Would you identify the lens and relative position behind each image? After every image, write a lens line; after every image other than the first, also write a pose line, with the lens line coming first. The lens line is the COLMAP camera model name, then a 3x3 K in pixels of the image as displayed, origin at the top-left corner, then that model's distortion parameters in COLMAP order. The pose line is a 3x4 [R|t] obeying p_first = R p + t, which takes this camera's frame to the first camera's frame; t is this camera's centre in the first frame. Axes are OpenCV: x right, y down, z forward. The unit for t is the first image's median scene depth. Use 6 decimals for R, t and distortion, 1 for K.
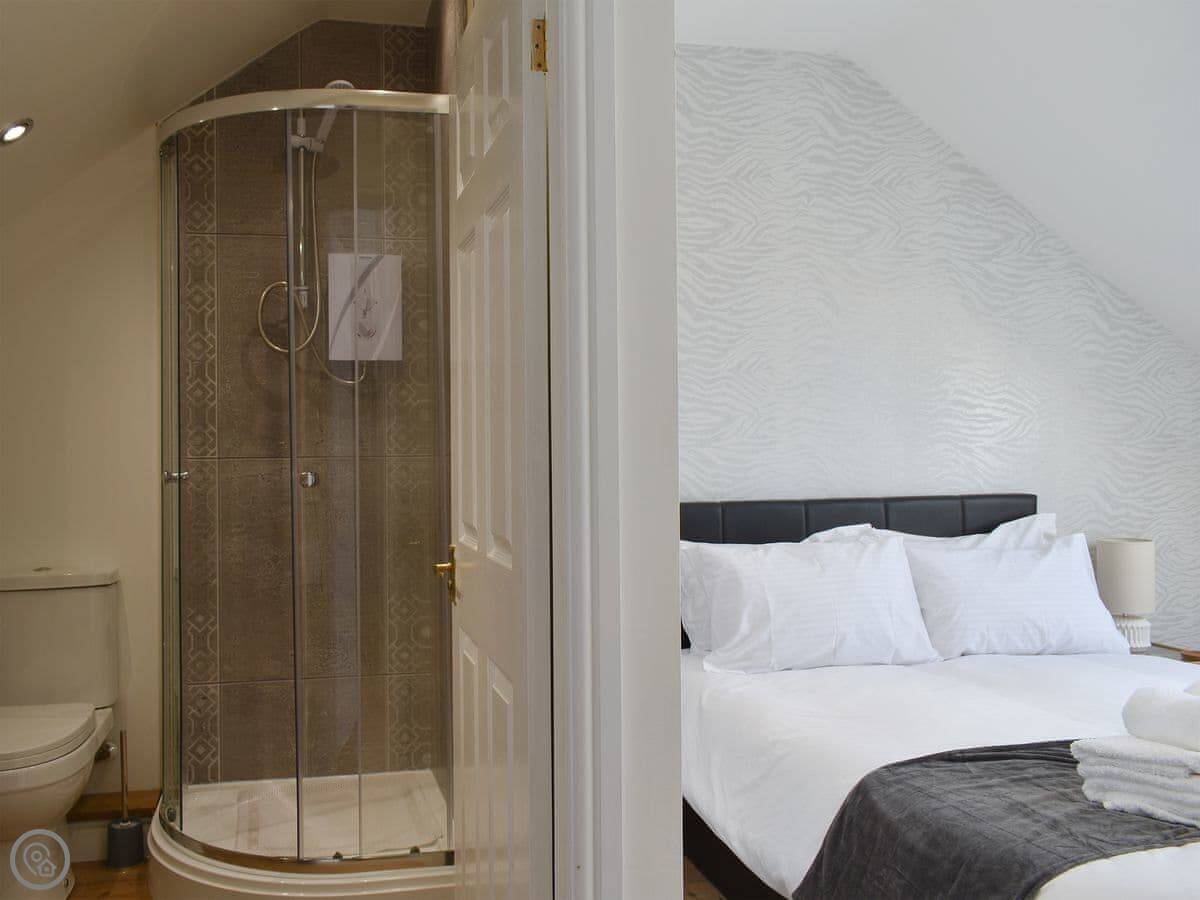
lens RADIAL K [[997.8, 0, 600.0], [0, 997.8, 450.0], [0, 0, 1]] dist [-0.004130, -0.001595]
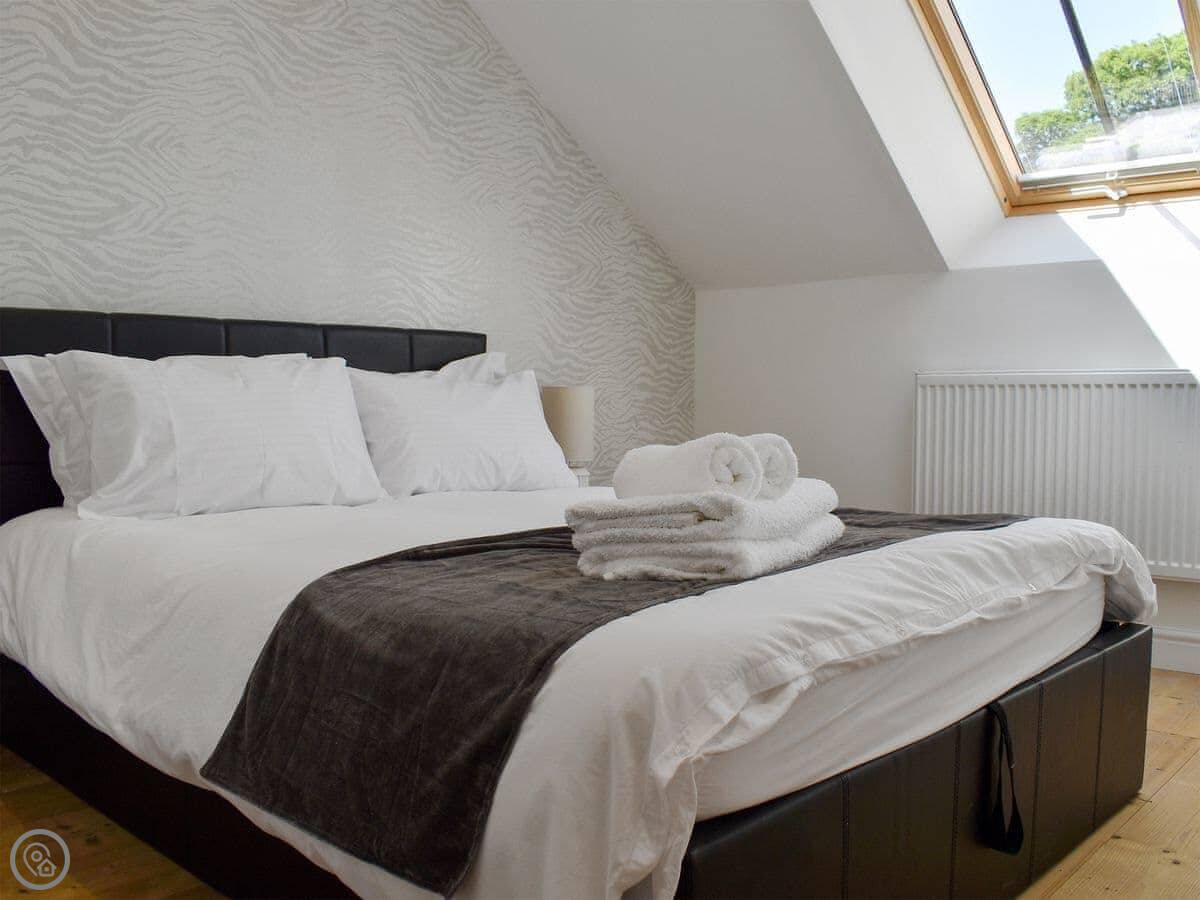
lens RADIAL K [[931.2, 0, 600.0], [0, 931.2, 450.0], [0, 0, 1]] dist [-0.079803, 0.002381]
pose [[0.836242, -0.000120, 0.548360, 0.083129], [-0.004466, 0.999965, 0.007029, 0.227289], [-0.548342, -0.008327, 0.836213, 0.341959]]
